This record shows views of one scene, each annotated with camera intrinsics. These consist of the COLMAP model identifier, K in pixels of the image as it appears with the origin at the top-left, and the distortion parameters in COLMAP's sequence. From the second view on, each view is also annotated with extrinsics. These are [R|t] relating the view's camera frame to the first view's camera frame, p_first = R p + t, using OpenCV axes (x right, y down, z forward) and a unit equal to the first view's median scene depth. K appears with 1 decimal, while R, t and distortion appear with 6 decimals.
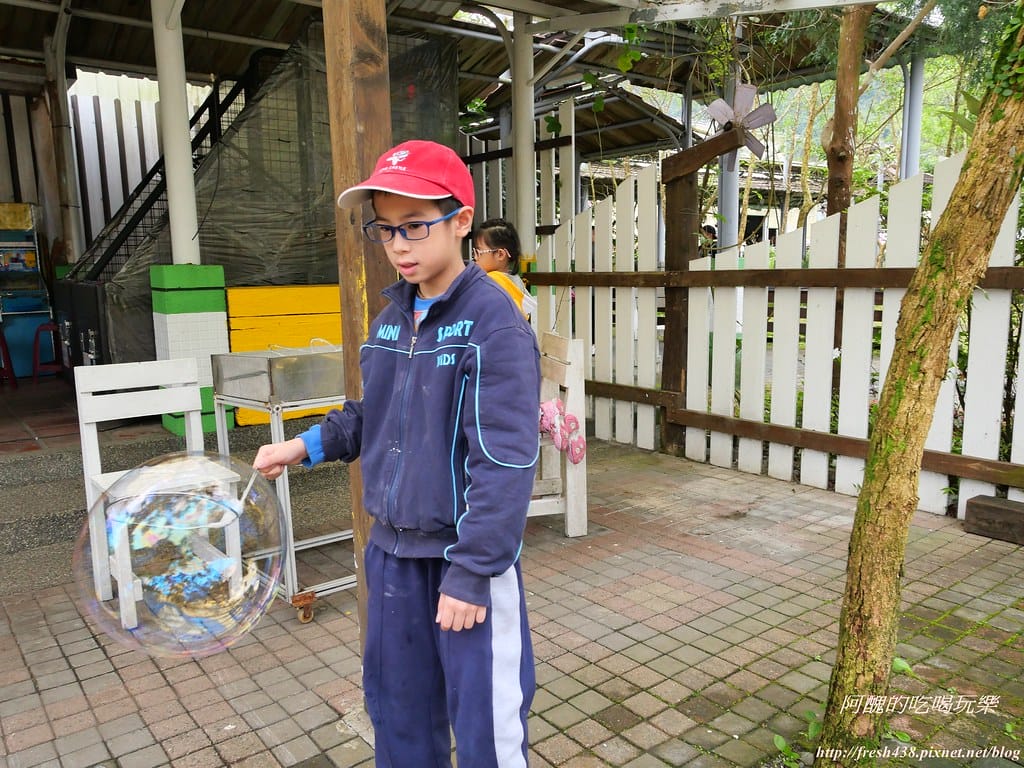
lens RADIAL K [[753.1, 0, 524.0], [0, 753.1, 380.7], [0, 0, 1]] dist [0.001004, 0.009462]
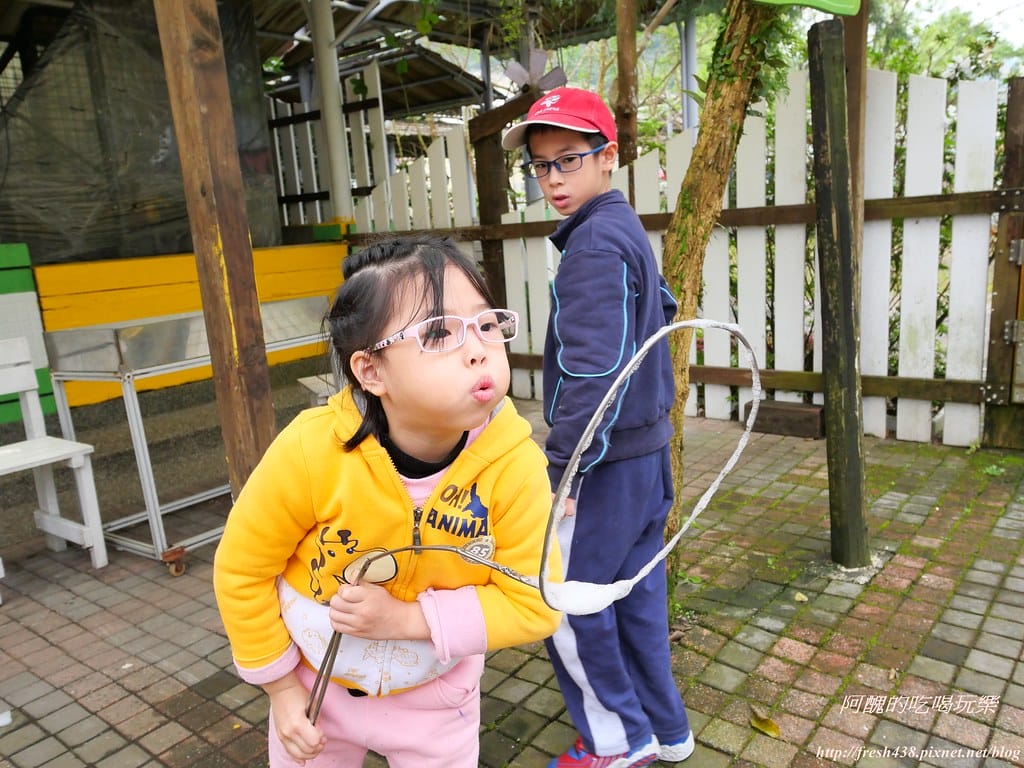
lens RADIAL K [[811.8, 0, 510.5], [0, 811.8, 384.4], [0, 0, 1]] dist [0.005971, 0.015163]
pose [[0.973126, -0.093756, 0.210323, -0.035182], [0.084605, 0.995051, 0.052113, 0.023238], [-0.214168, -0.032918, 0.976242, -0.147398]]
